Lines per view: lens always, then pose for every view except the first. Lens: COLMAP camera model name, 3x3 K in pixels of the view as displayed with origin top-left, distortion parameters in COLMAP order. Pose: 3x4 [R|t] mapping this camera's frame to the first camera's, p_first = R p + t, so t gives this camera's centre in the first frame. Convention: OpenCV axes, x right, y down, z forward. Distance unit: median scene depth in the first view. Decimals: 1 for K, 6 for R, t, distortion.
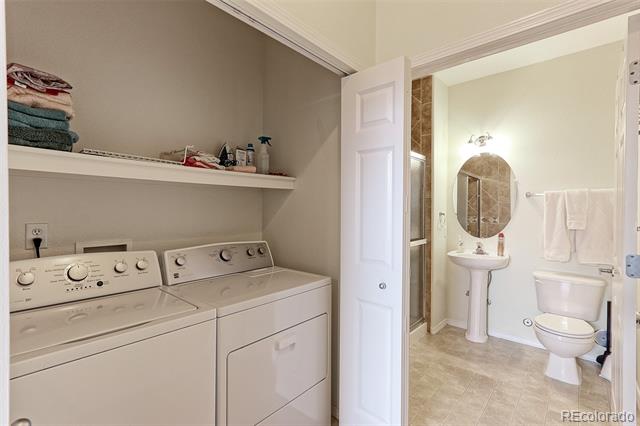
lens RADIAL K [[294.0, 0, 319.4], [0, 294.0, 212.9], [0, 0, 1]] dist [-0.005486, 0.003578]
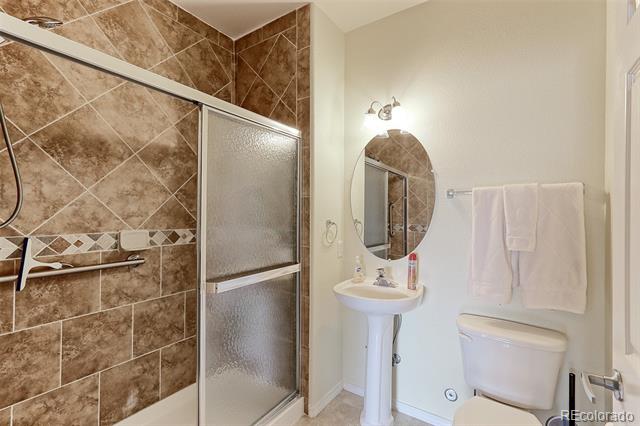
lens RADIAL K [[294.0, 0, 319.2], [0, 294.0, 212.8], [0, 0, 1]] dist [-0.005486, 0.003578]
pose [[0.990481, 0.003757, 0.137600, 0.314645], [-0.001847, 0.999900, -0.014007, -0.009778], [-0.137639, 0.013619, 0.990389, 0.376334]]
